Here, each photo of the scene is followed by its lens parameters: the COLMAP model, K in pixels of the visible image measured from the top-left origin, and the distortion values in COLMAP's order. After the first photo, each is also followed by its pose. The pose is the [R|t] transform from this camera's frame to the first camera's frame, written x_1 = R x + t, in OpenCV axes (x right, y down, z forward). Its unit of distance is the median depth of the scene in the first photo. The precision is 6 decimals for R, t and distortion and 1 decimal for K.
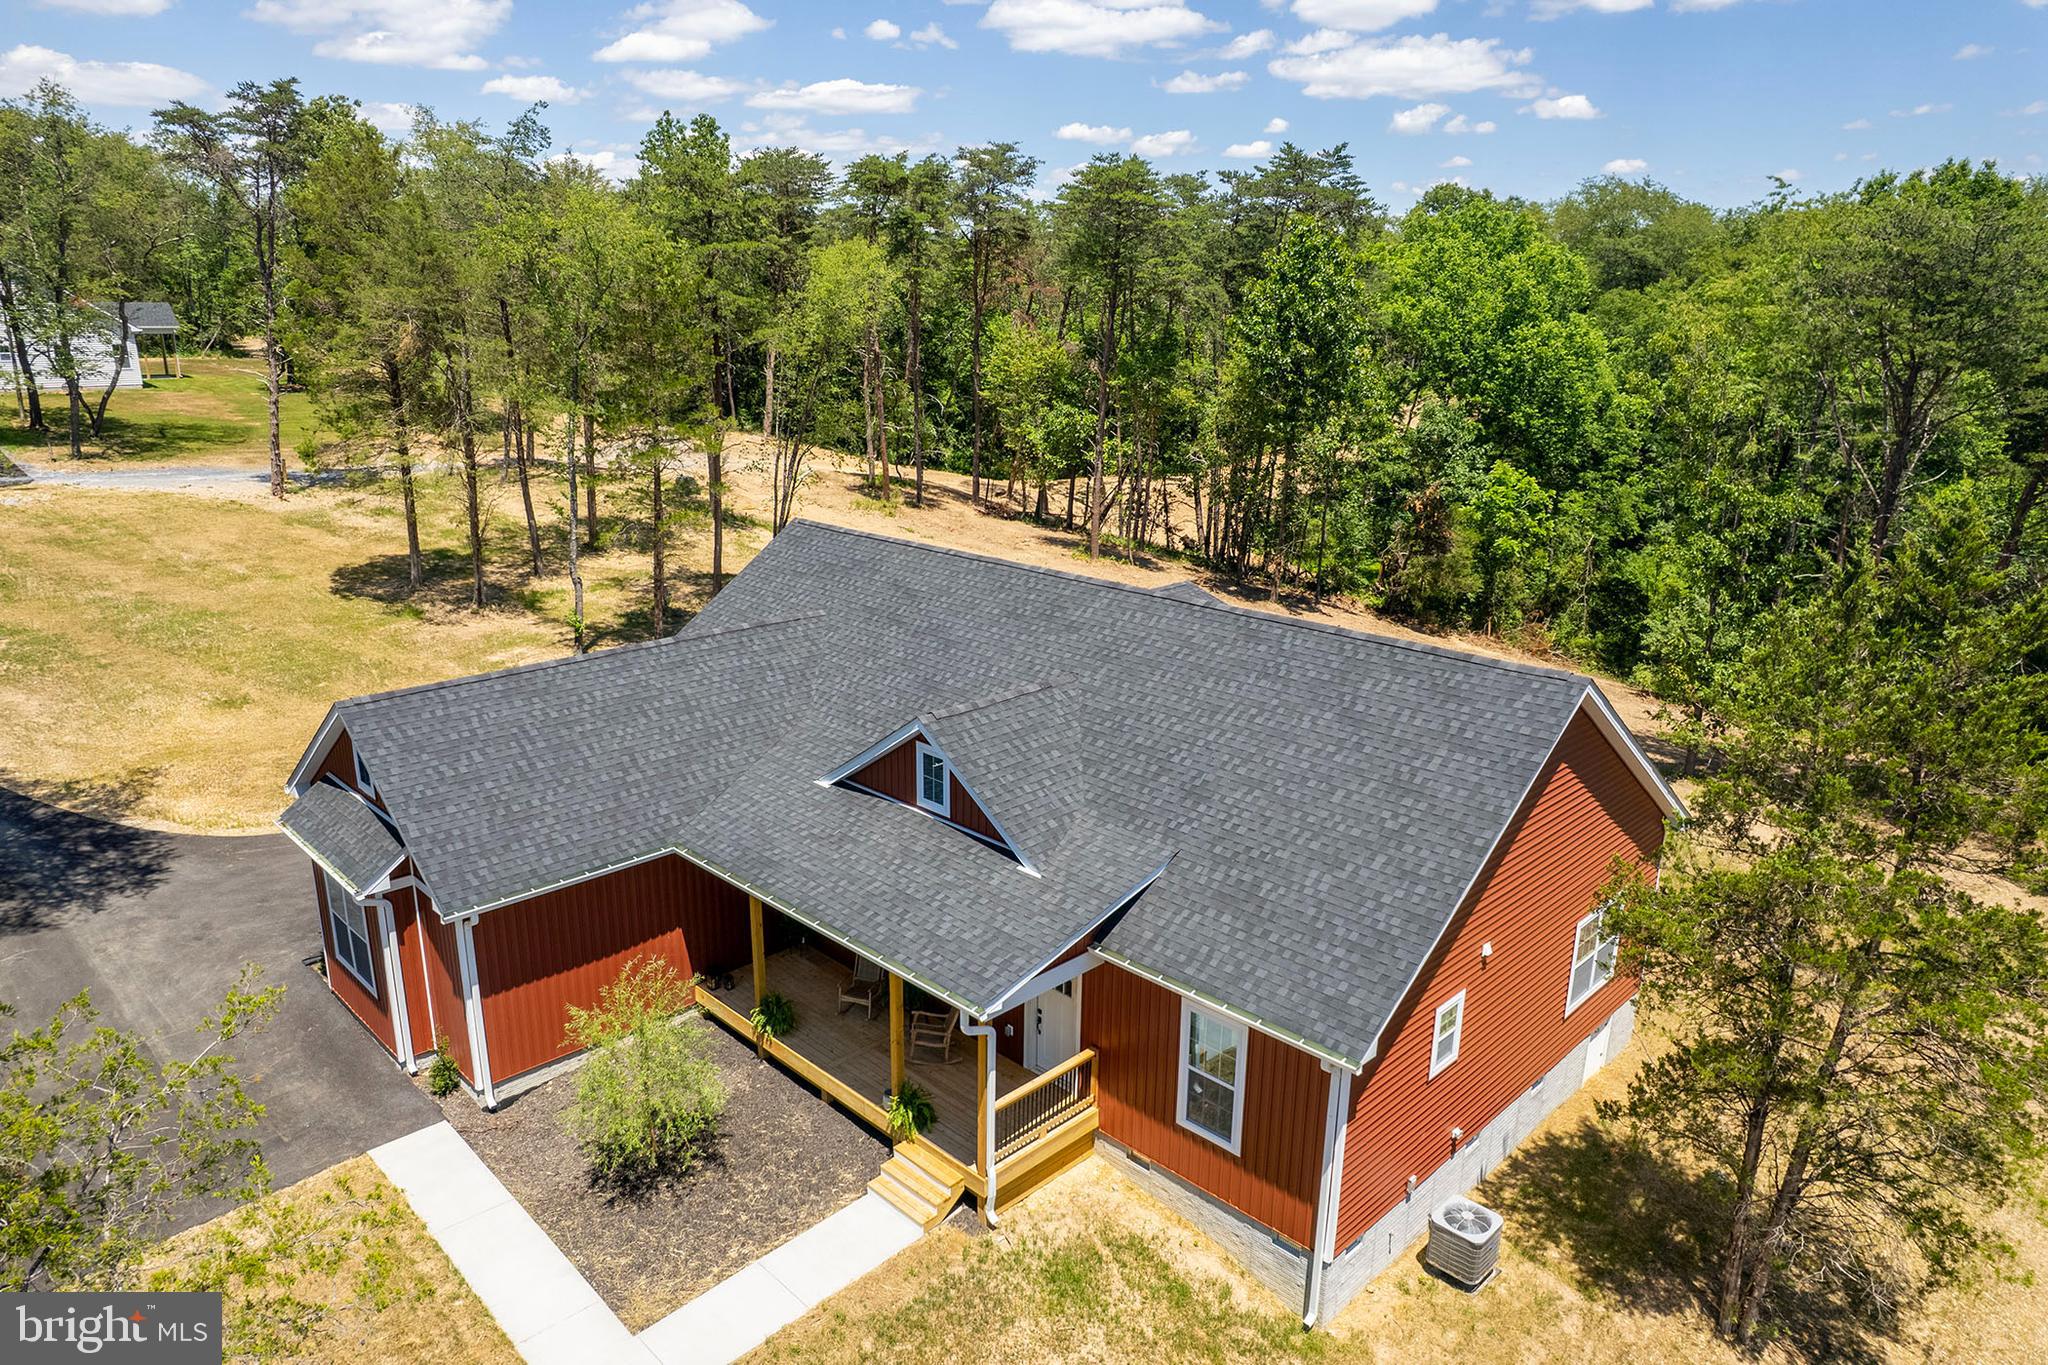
lens RADIAL K [[1337.1, 0, 980.0], [0, 1337.1, 677.5], [0, 0, 1]] dist [-0.072828, 0.061572]
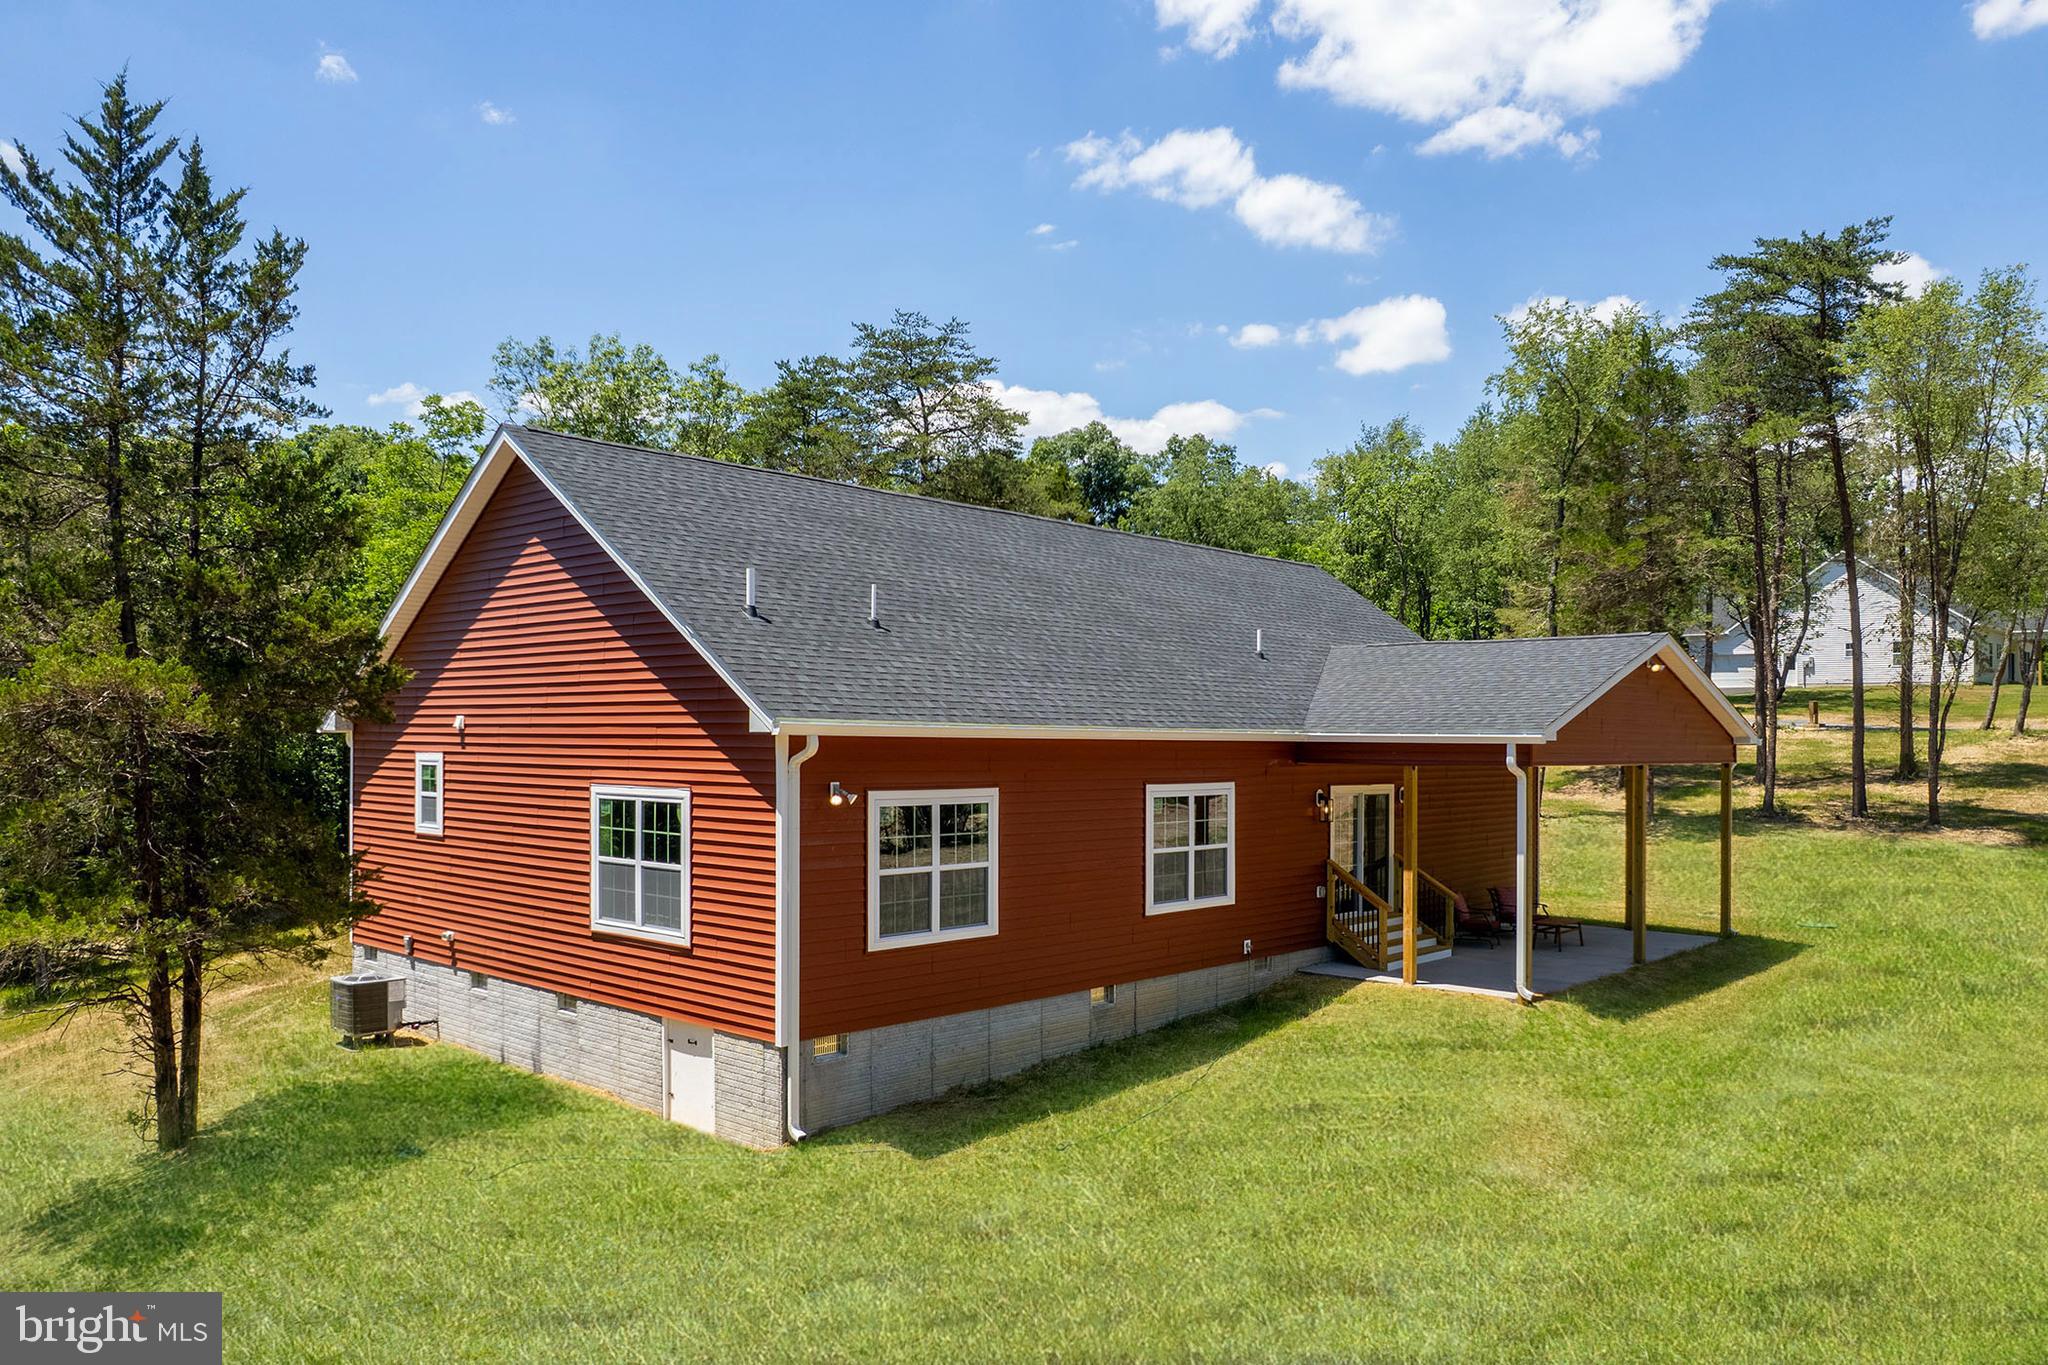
lens RADIAL K [[1475.7, 0, 1049.7], [0, 1475.7, 769.9], [0, 0, 1]] dist [-0.009081, -0.002514]
pose [[0.071802, 0.025207, -0.997100, 1.291654], [-0.280441, 0.959863, 0.004071, 0.103418], [0.957182, 0.279335, 0.075989, 1.181115]]
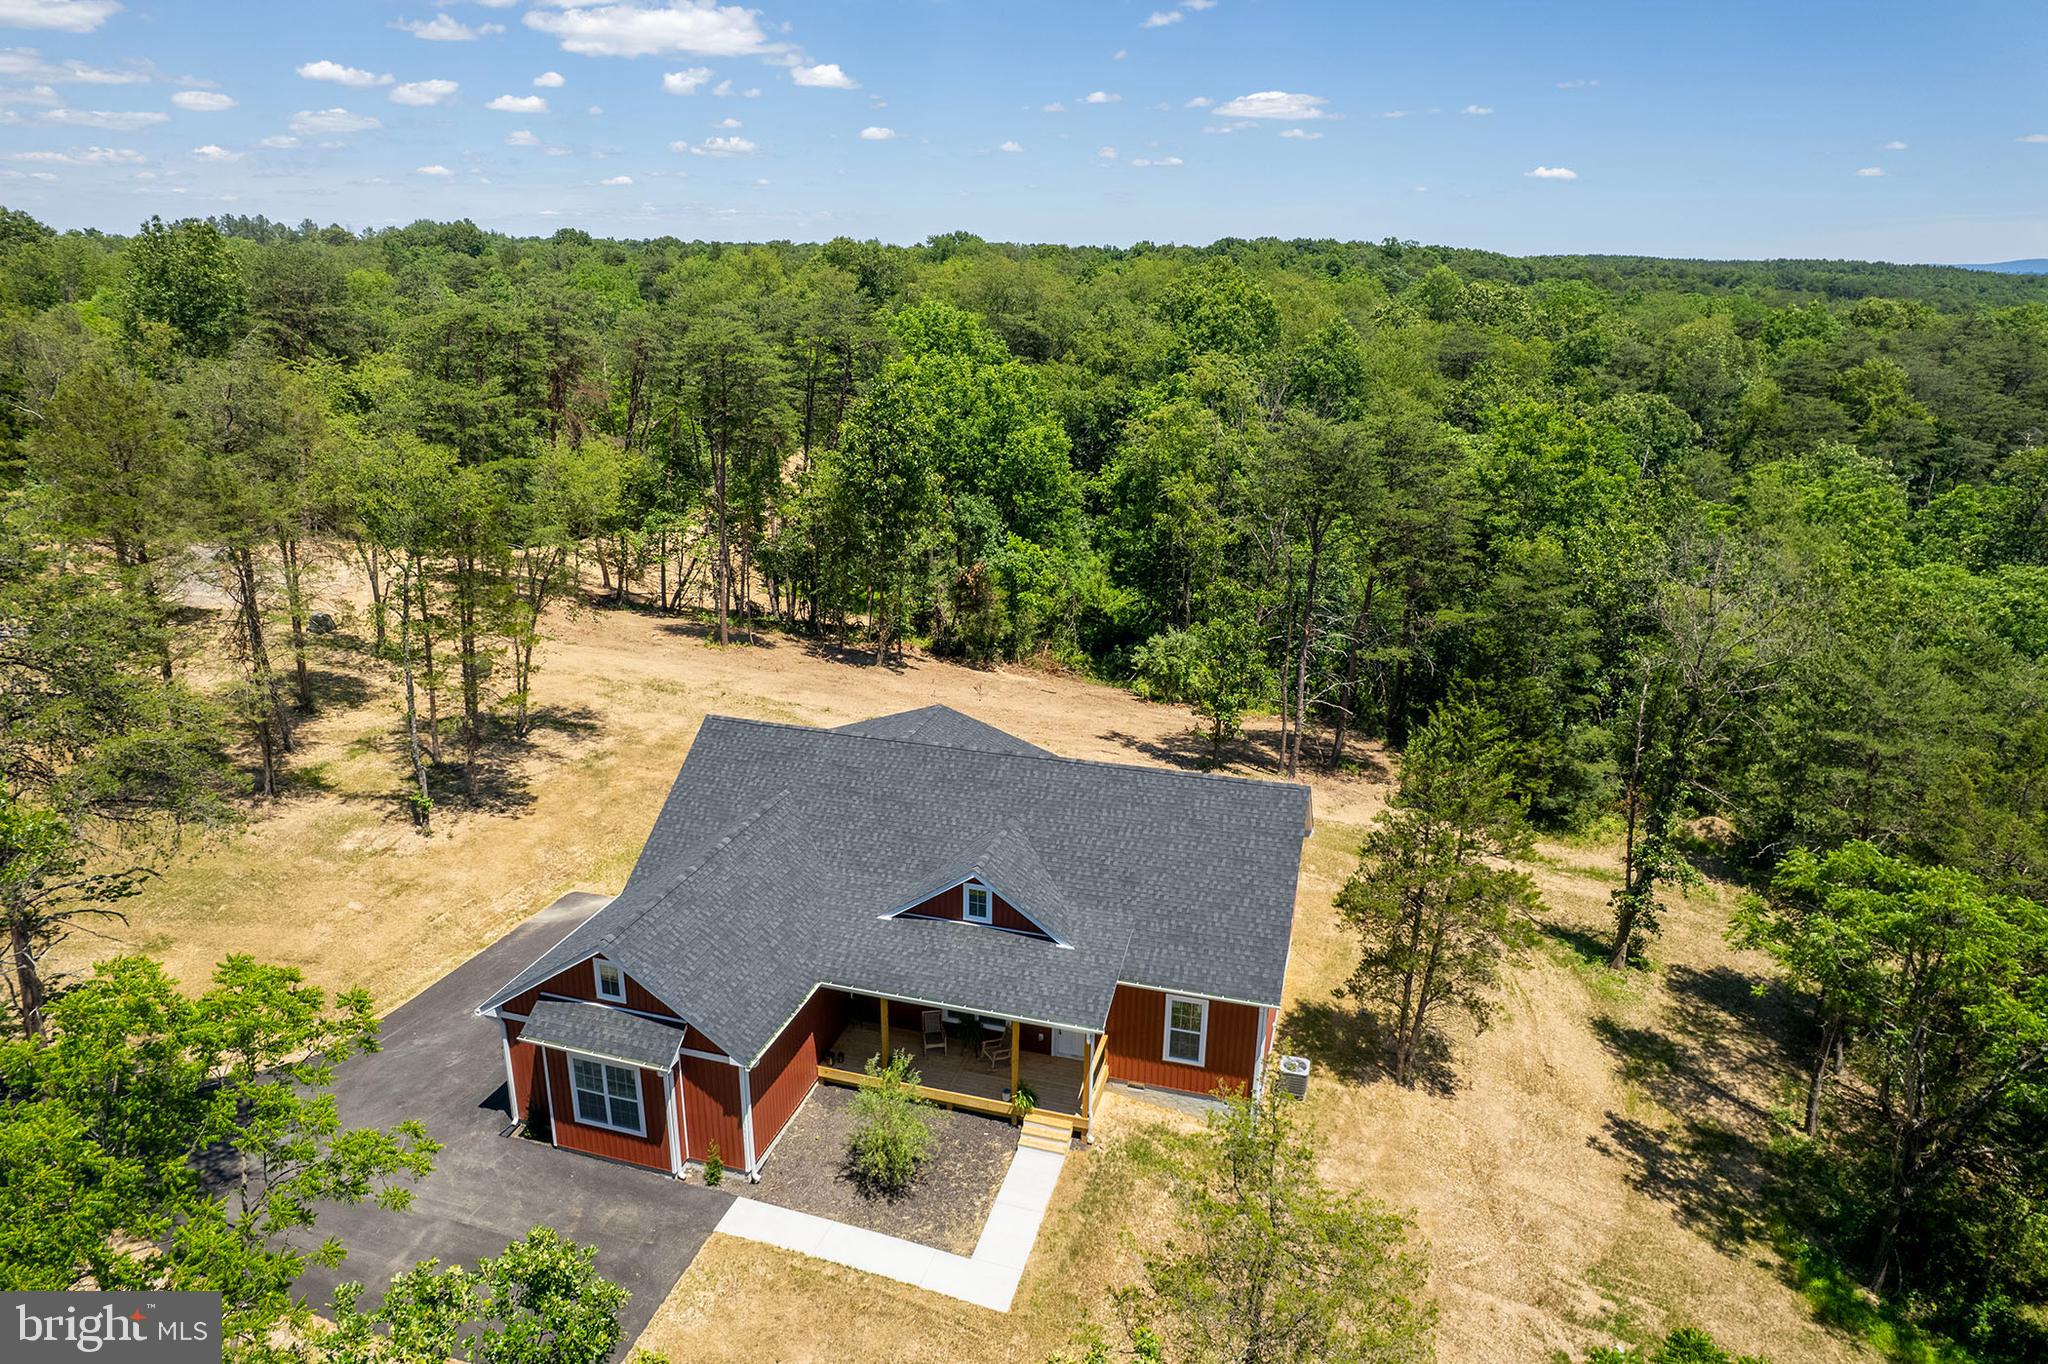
lens RADIAL K [[1307.2, 0, 1005.1], [0, 1307.2, 694.7], [0, 0, 1]] dist [-0.077188, 0.069410]
pose [[0.867453, -0.149395, 0.474558, -0.745195], [0.127012, 0.988742, 0.079098, -0.307289], [-0.481033, -0.008339, 0.876663, -0.437279]]
